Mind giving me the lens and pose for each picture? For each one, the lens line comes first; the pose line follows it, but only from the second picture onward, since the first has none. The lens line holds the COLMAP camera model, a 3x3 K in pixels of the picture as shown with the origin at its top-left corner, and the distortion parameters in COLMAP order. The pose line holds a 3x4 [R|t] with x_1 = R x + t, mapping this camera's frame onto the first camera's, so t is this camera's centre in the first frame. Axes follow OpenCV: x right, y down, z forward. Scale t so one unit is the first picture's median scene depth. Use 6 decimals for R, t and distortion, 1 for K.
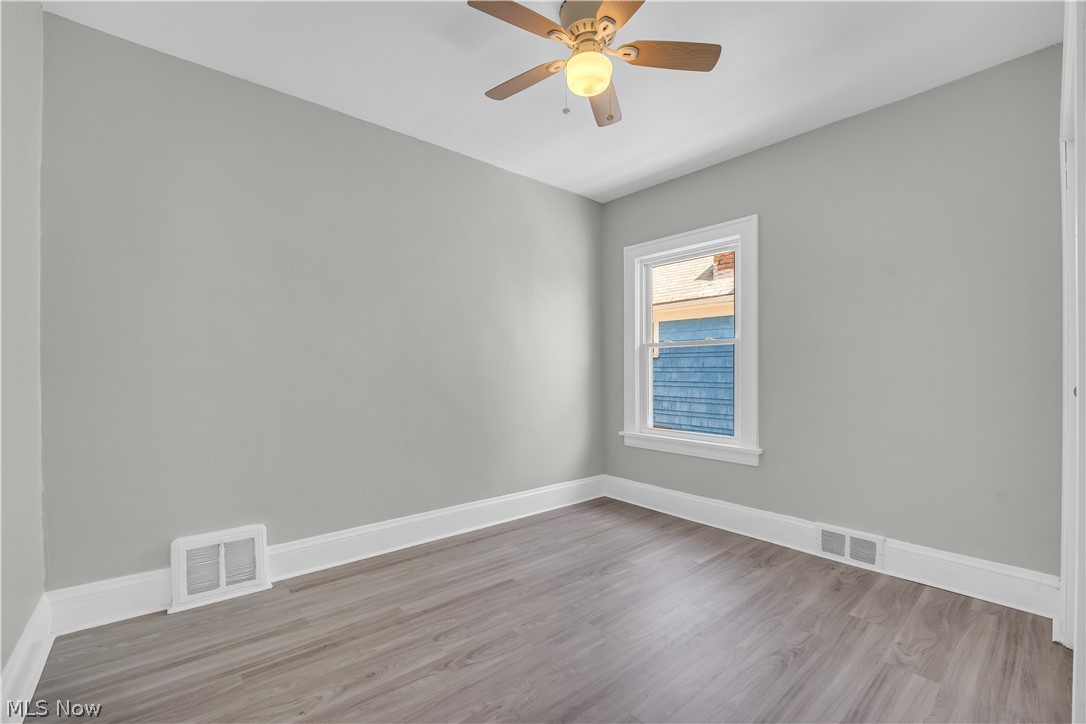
lens RADIAL K [[450.4, 0, 542.5], [0, 450.4, 369.3], [0, 0, 1]] dist [-0.002493, -0.000209]
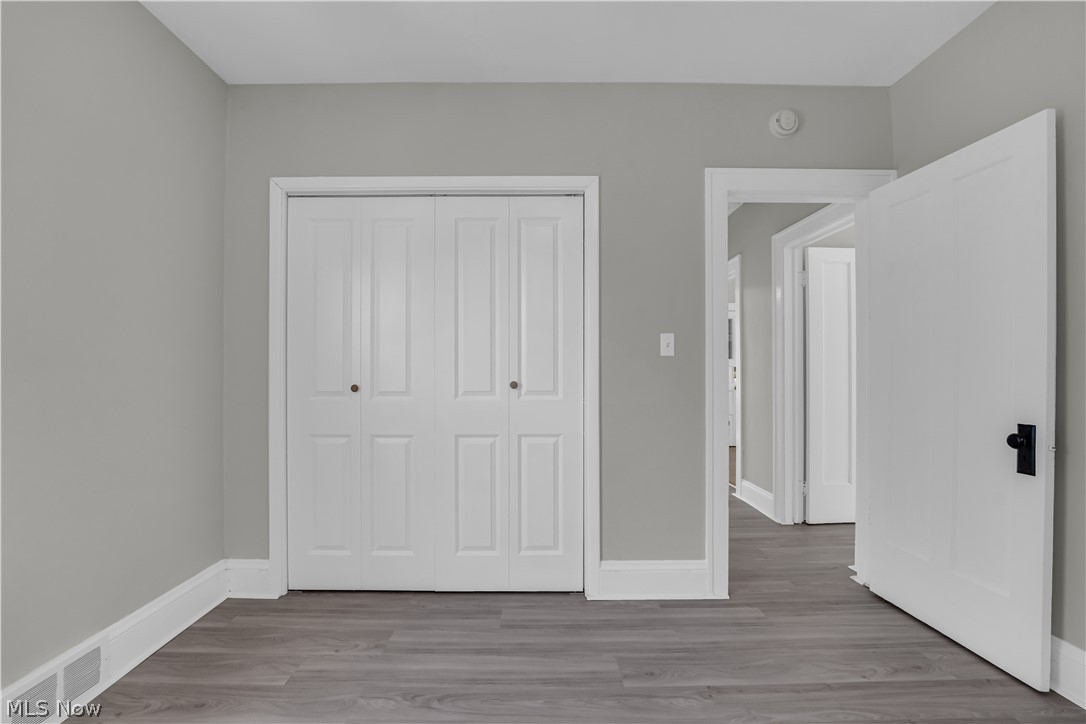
lens RADIAL K [[450.4, 0, 542.8], [0, 450.4, 369.0], [0, 0, 1]] dist [-0.002493, -0.000209]
pose [[-0.758989, 0.002043, 0.651100, -0.185074], [-0.007772, 0.999895, -0.012197, -0.001726], [-0.651057, -0.014318, -0.758894, 1.388063]]
